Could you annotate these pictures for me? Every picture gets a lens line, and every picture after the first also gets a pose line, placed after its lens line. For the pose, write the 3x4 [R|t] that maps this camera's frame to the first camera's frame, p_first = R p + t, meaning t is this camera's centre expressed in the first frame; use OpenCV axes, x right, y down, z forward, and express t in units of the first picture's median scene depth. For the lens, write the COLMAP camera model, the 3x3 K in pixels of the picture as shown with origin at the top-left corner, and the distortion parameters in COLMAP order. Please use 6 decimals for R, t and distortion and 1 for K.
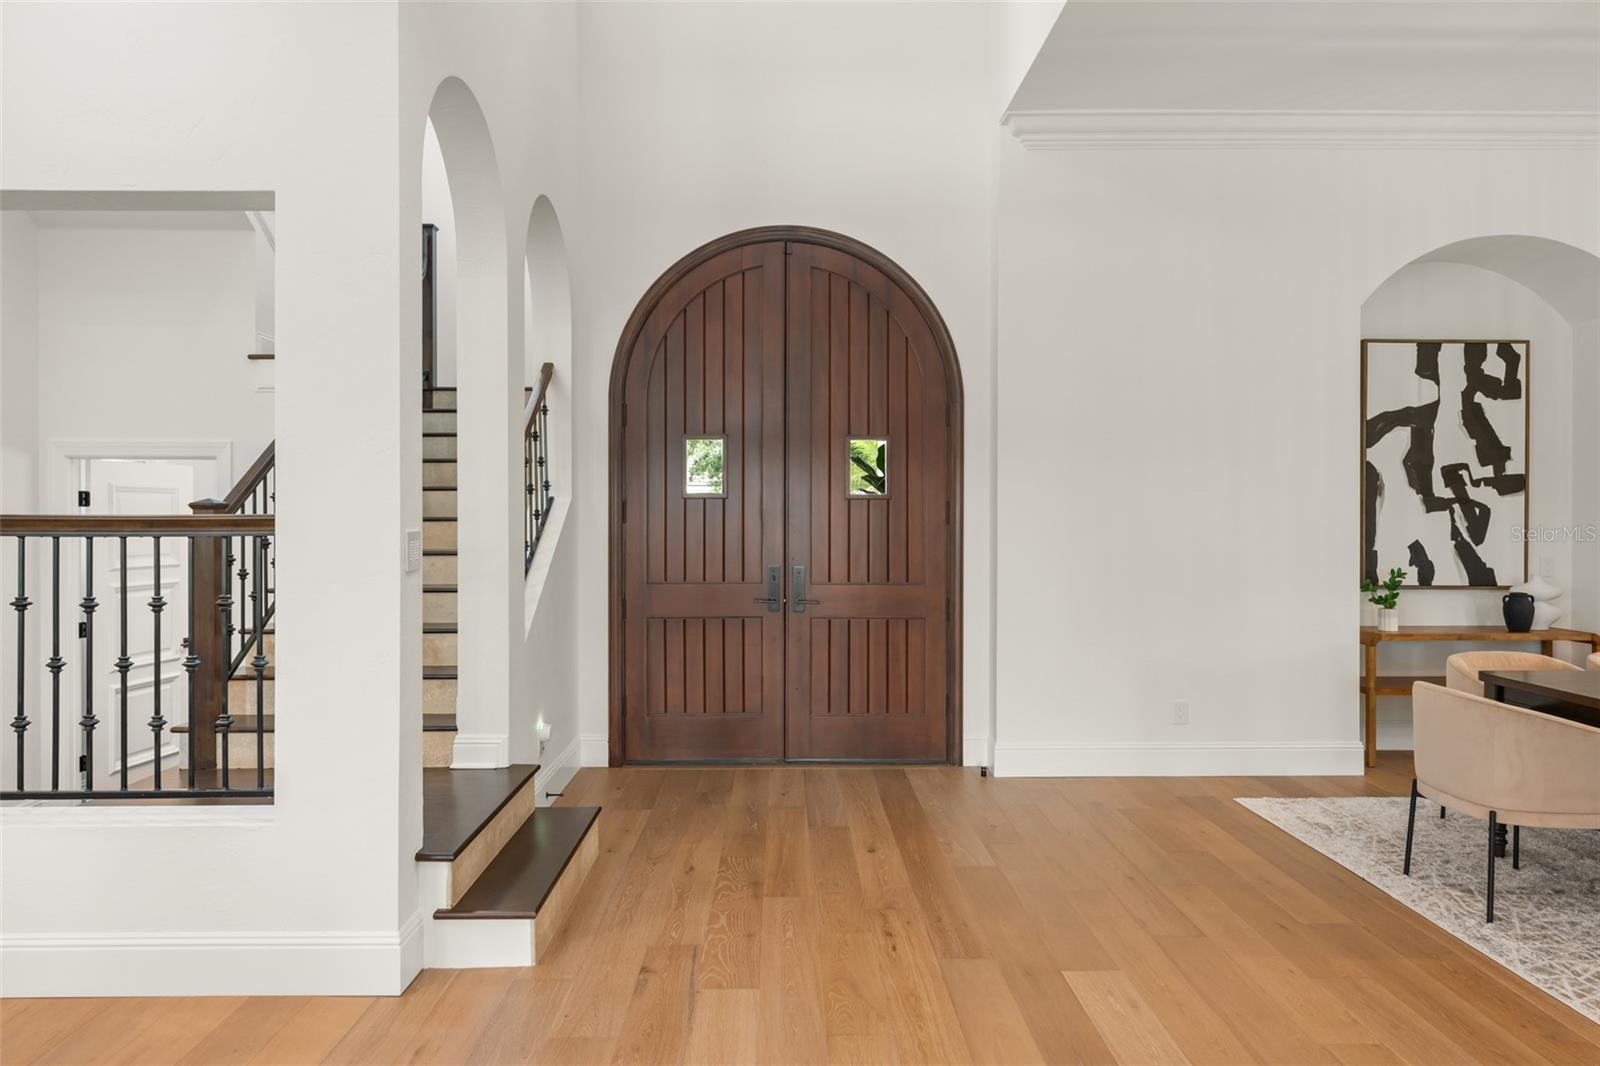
lens RADIAL K [[1028.6, 0, 798.1], [0, 1028.6, 523.5], [0, 0, 1]] dist [0.000862, -0.000205]
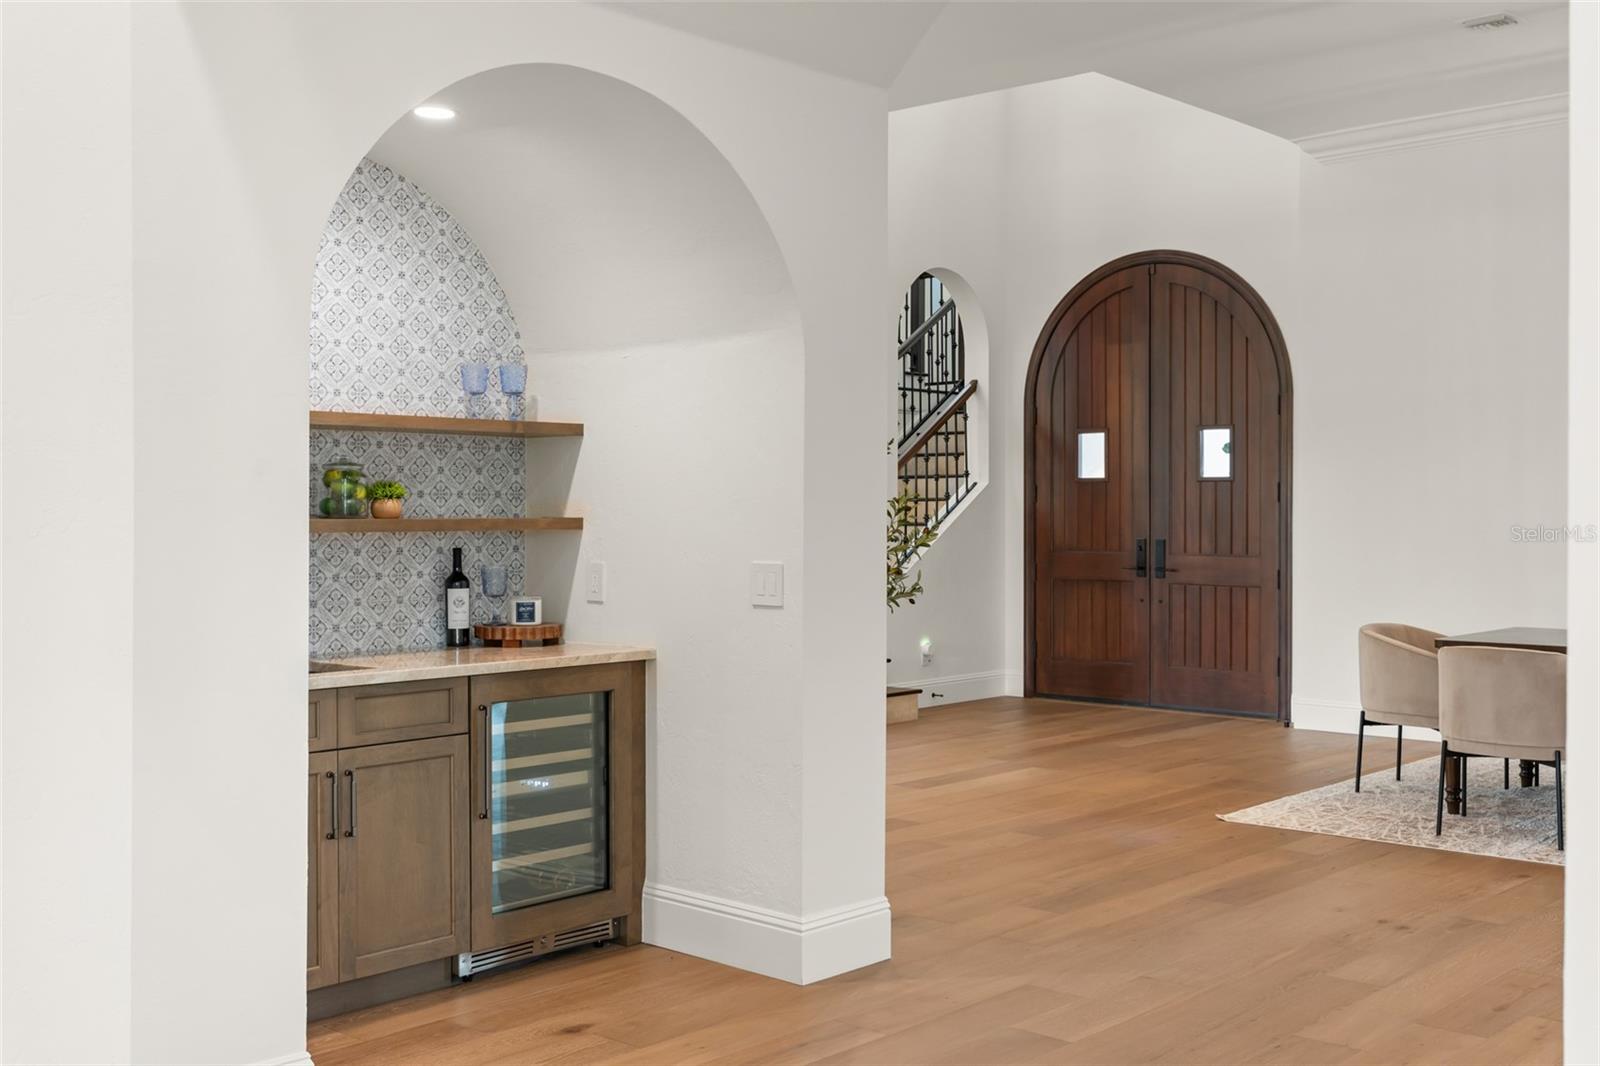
lens RADIAL K [[1664.2, 0, 800.0], [0, 1664.2, 533.0], [0, 0, 1]] dist [-0.289765, -0.000755]
pose [[0.728331, 0.010028, -0.685153, 0.972266], [-0.005073, 0.999944, 0.009244, 0.019532], [0.685207, -0.003257, 0.728341, -0.634789]]
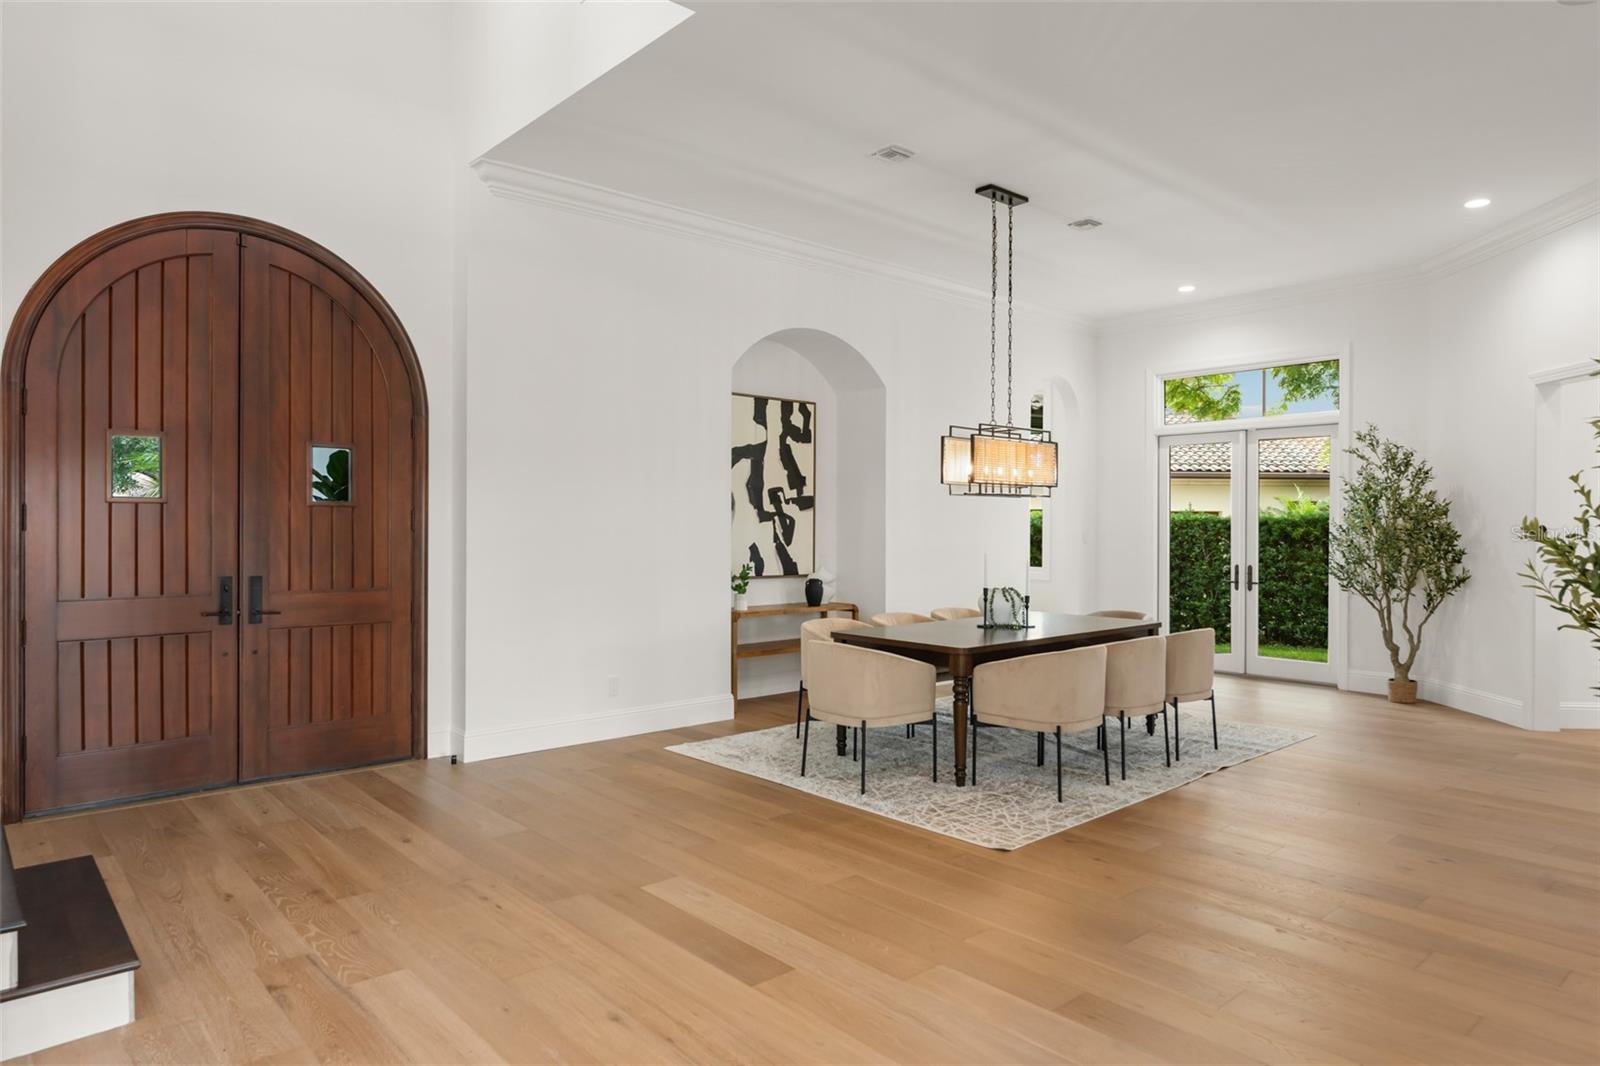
lens RADIAL K [[973.9, 0, 800.0], [0, 973.9, 533.0], [0, 0, 1]] dist [-0.000301, 0.000736]
pose [[0.757319, -0.002082, 0.653041, -0.204760], [0.000459, 0.999996, 0.002655, -0.000078], [-0.653045, -0.001711, 0.757318, -0.014364]]
